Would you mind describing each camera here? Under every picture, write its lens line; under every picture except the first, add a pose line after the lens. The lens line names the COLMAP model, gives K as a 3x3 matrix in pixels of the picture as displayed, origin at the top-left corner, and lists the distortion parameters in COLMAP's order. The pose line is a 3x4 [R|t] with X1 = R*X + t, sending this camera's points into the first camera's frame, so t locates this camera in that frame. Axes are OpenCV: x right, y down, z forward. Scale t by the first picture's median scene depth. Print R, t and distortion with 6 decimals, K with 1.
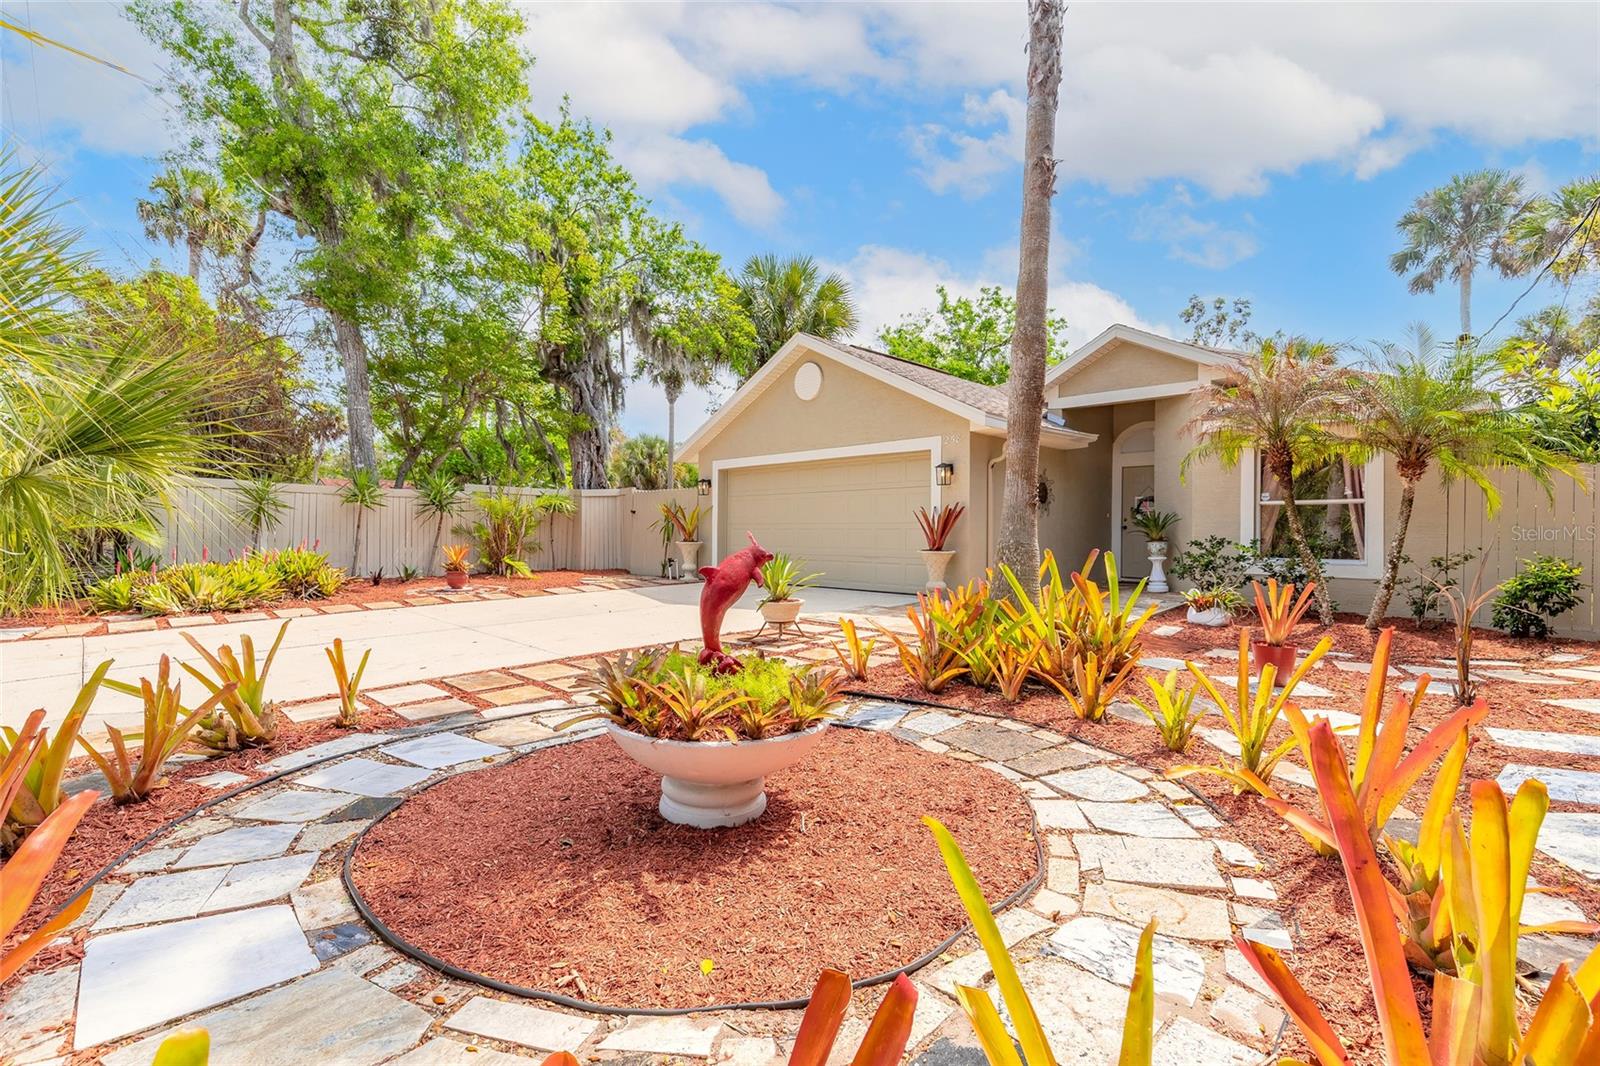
lens RADIAL K [[732.6, 0, 796.8], [0, 732.6, 537.0], [0, 0, 1]] dist [0.013405, 0.000245]
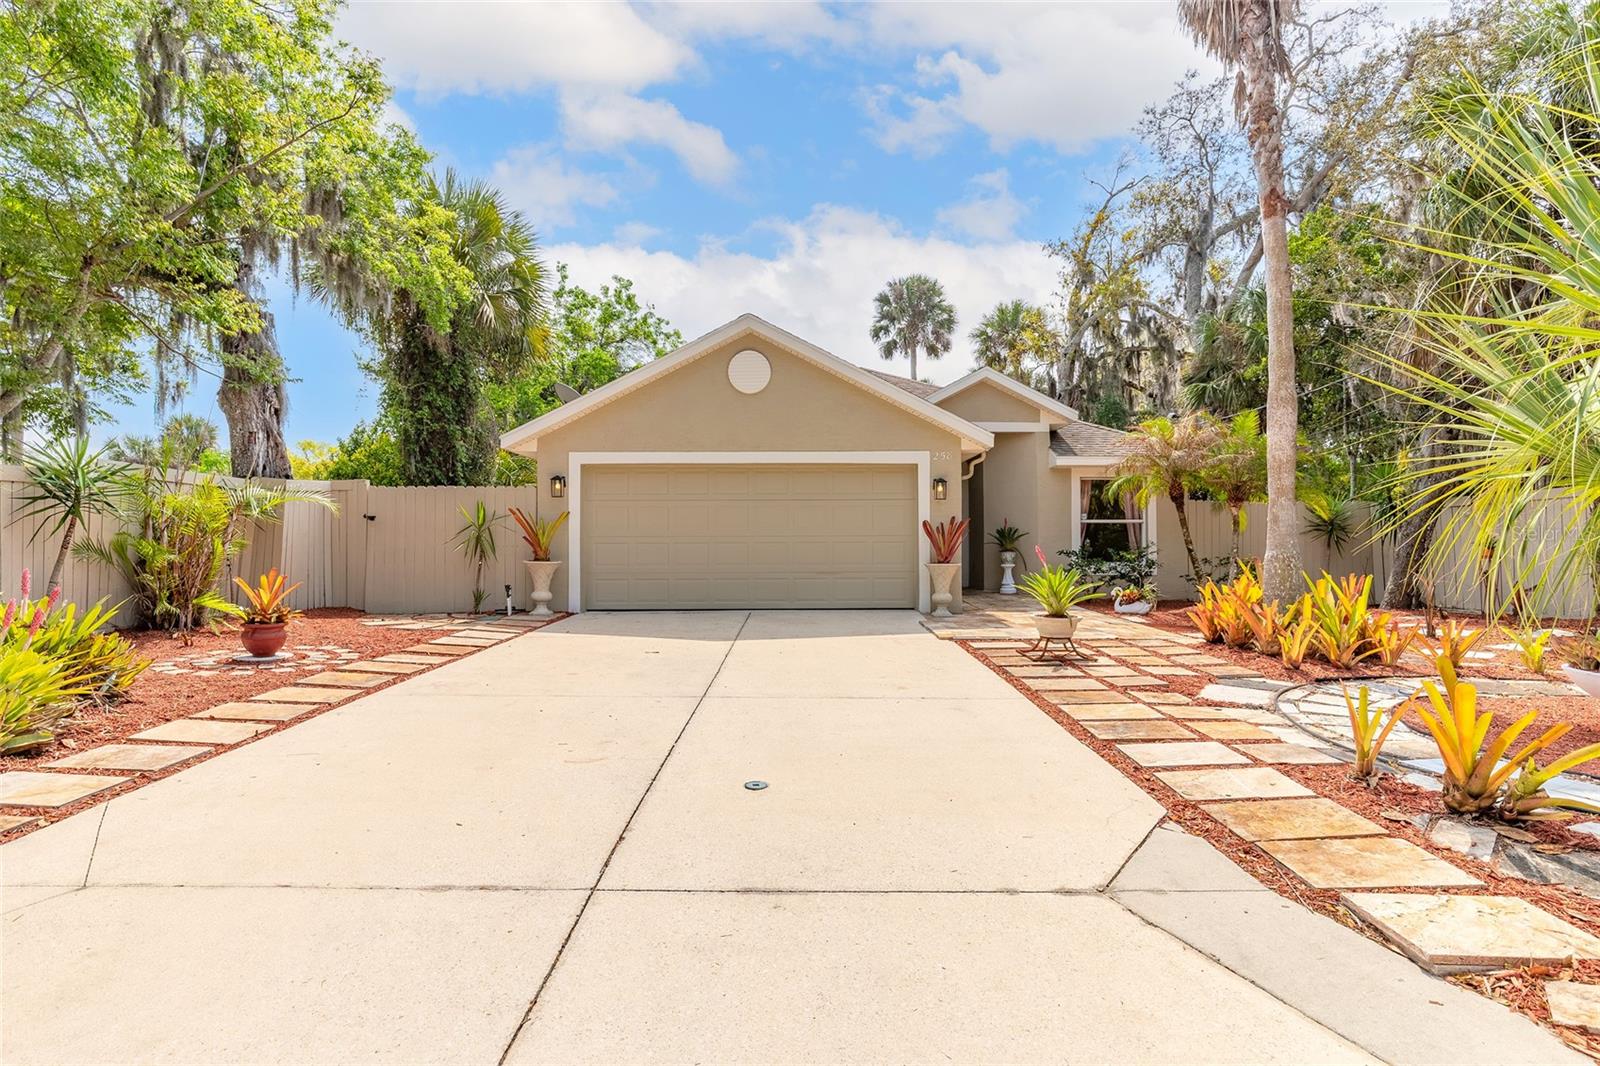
lens RADIAL K [[790.2, 0, 777.2], [0, 790.2, 529.4], [0, 0, 1]] dist [-0.003149, -0.000745]
pose [[0.698130, 0.004415, 0.715958, -0.641859], [0.007537, 0.999880, -0.013515, -0.015163], [-0.715932, 0.014831, 0.698013, 0.345499]]
